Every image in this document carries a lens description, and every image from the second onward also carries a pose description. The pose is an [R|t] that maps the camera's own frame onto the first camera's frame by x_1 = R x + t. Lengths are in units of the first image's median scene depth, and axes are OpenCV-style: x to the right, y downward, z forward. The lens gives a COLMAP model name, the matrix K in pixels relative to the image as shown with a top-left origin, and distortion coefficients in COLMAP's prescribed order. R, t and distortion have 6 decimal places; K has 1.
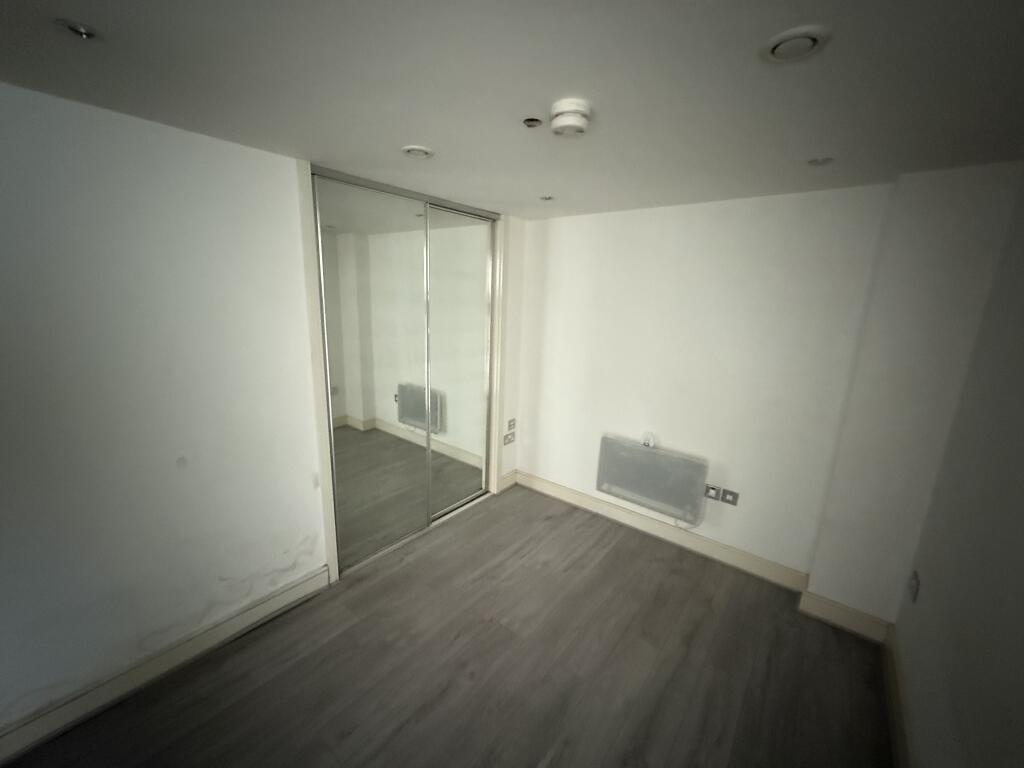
lens RADIAL K [[408.2, 0, 508.6], [0, 408.2, 382.8], [0, 0, 1]] dist [0.002578, 0.000120]
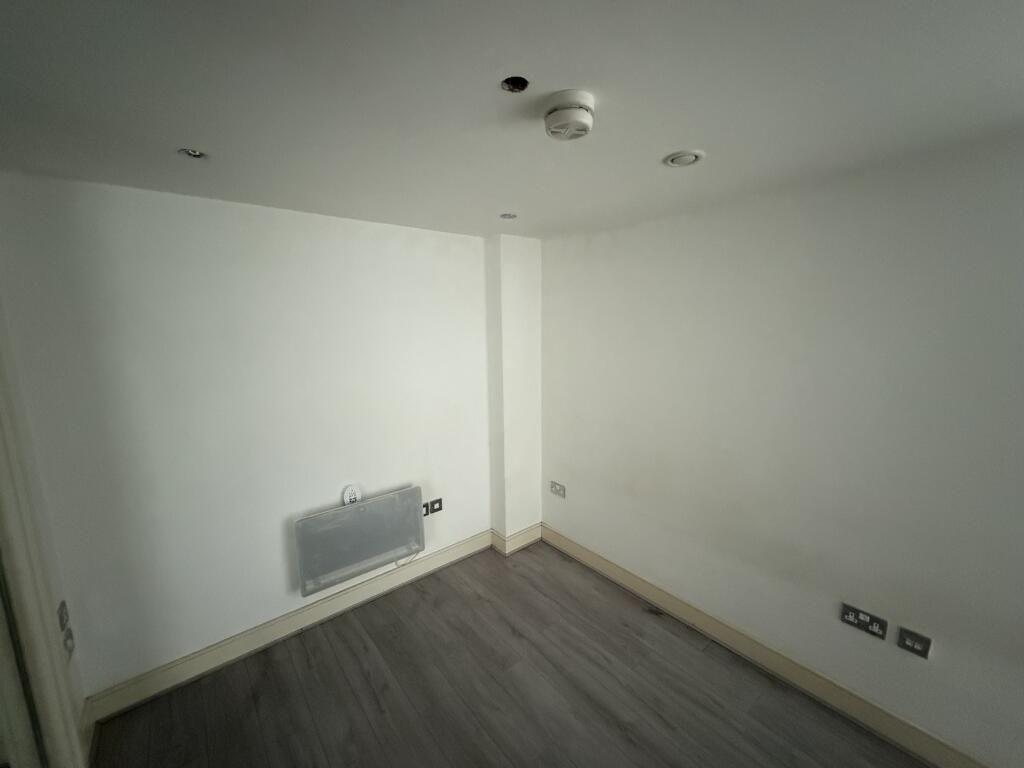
lens RADIAL K [[408.2, 0, 508.6], [0, 408.2, 382.8], [0, 0, 1]] dist [0.002578, 0.000120]
pose [[0.223307, -0.199059, 0.954206, -0.364815], [0.238987, 0.960228, 0.144387, -0.134300], [-0.944997, 0.195800, 0.261998, 0.479723]]
